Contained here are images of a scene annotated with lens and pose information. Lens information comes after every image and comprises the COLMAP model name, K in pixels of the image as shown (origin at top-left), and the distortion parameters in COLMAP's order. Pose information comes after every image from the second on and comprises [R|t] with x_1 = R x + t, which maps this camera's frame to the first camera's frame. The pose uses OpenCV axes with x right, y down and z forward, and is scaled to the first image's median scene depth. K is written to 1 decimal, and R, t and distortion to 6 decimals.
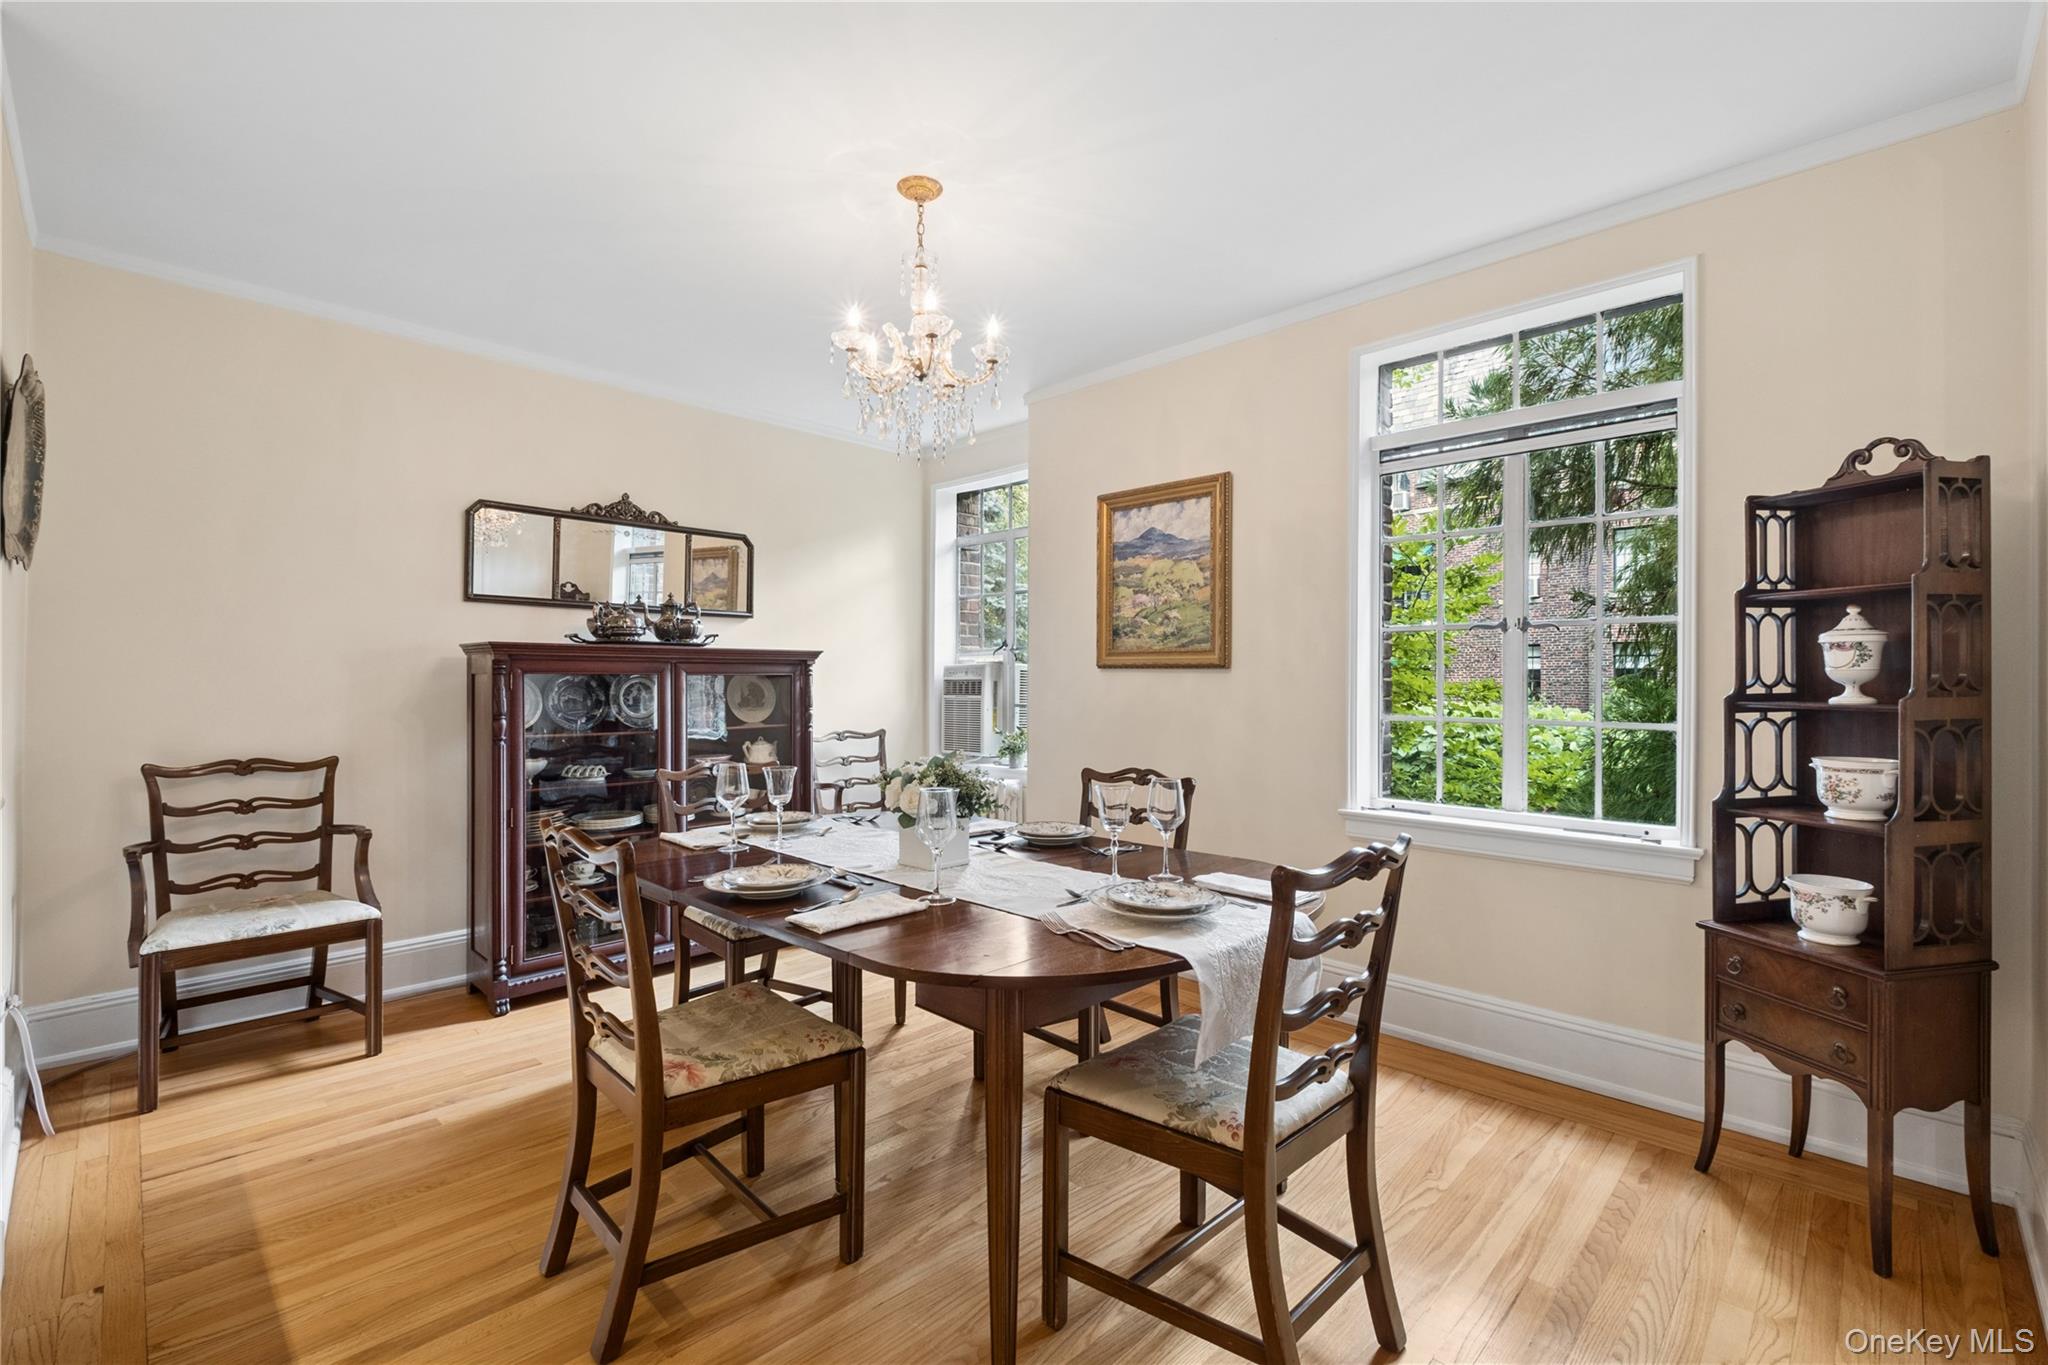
lens RADIAL K [[908.0, 0, 1016.6], [0, 908.0, 689.7], [0, 0, 1]] dist [0.013874, -0.000254]
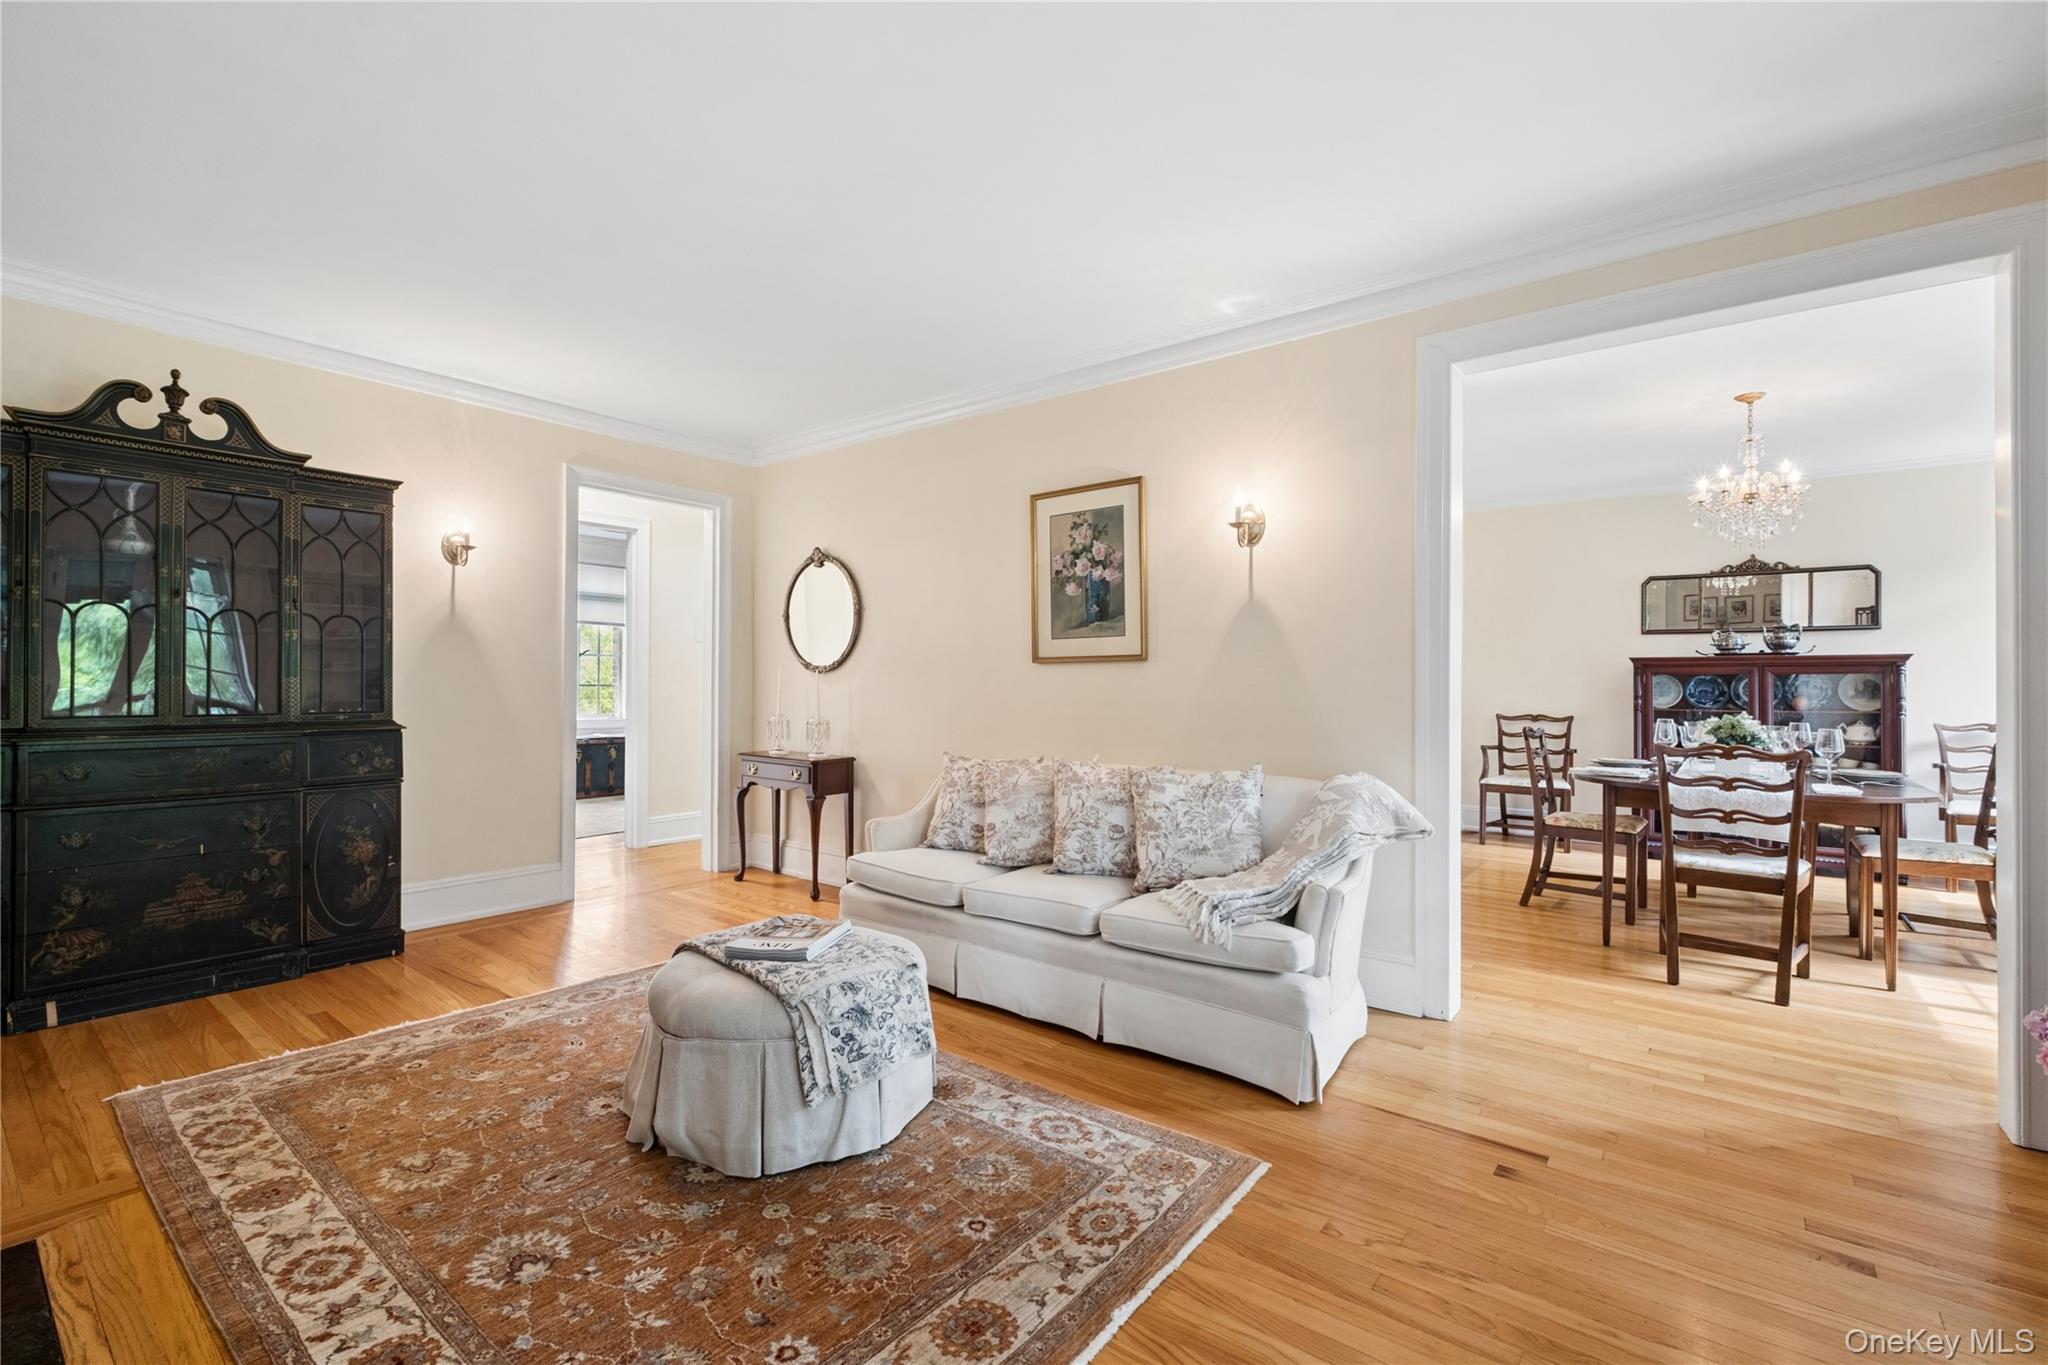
lens RADIAL K [[908.0, 0, 1026.5], [0, 908.0, 679.6], [0, 0, 1]] dist [0.013874, -0.000254]
pose [[0.101455, -0.004011, -0.994832, 1.189781], [-0.004972, 0.999977, -0.004539, 0.006231], [0.994828, 0.005407, 0.101433, -0.437660]]
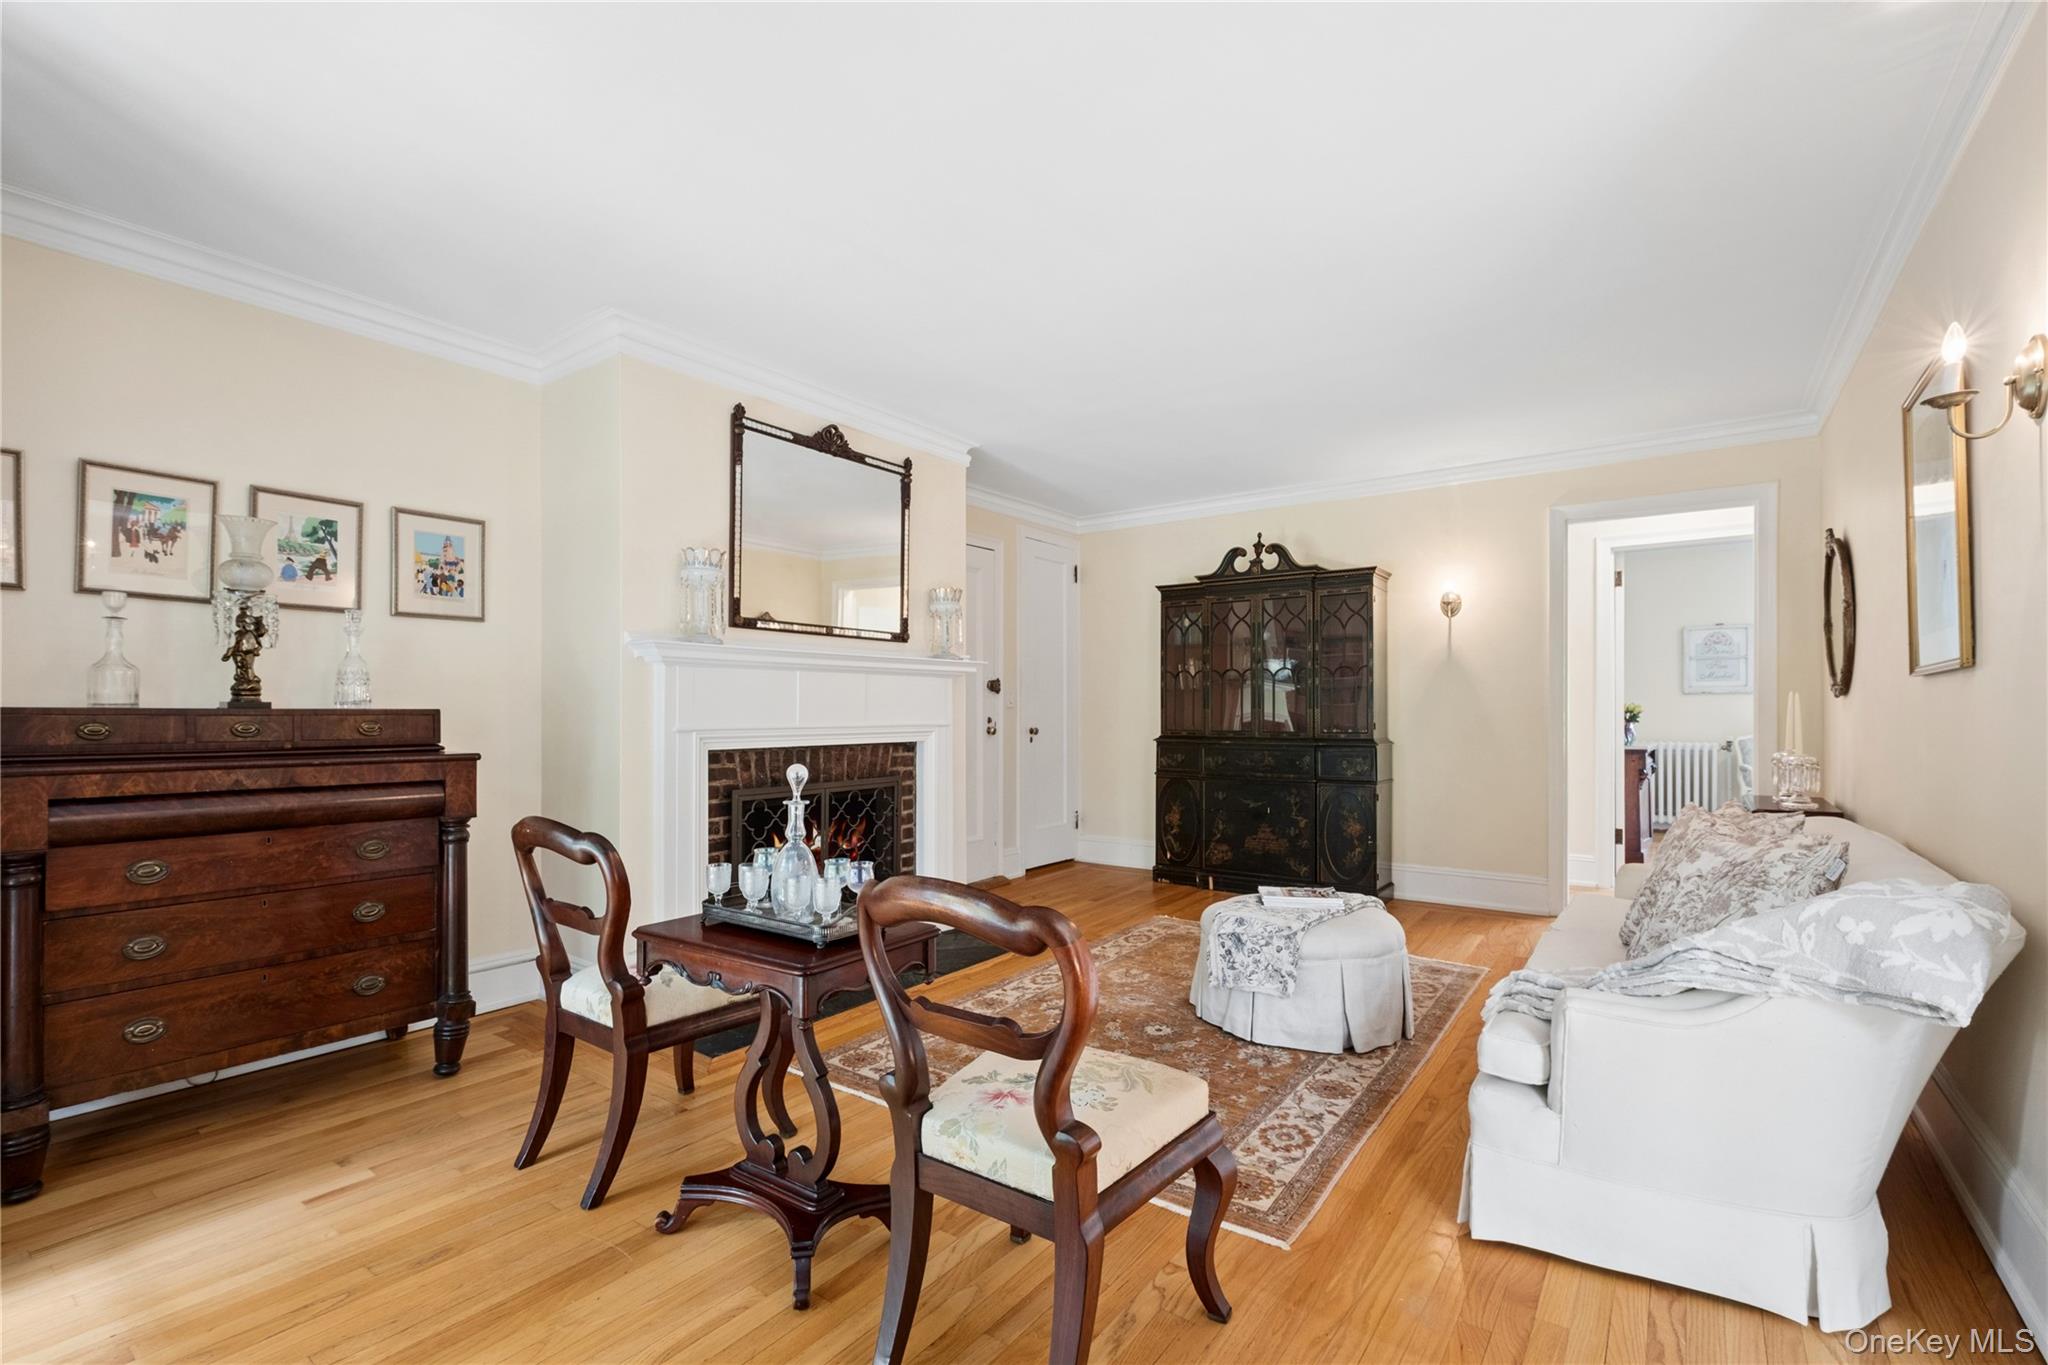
lens RADIAL K [[908.0, 0, 1010.3], [0, 908.0, 703.0], [0, 0, 1]] dist [0.013874, -0.000254]
pose [[-0.991793, -0.003339, -0.127814, 0.788088], [-0.001935, 0.999936, -0.011108, 0.011701], [0.127843, -0.010769, -0.991736, 0.392660]]
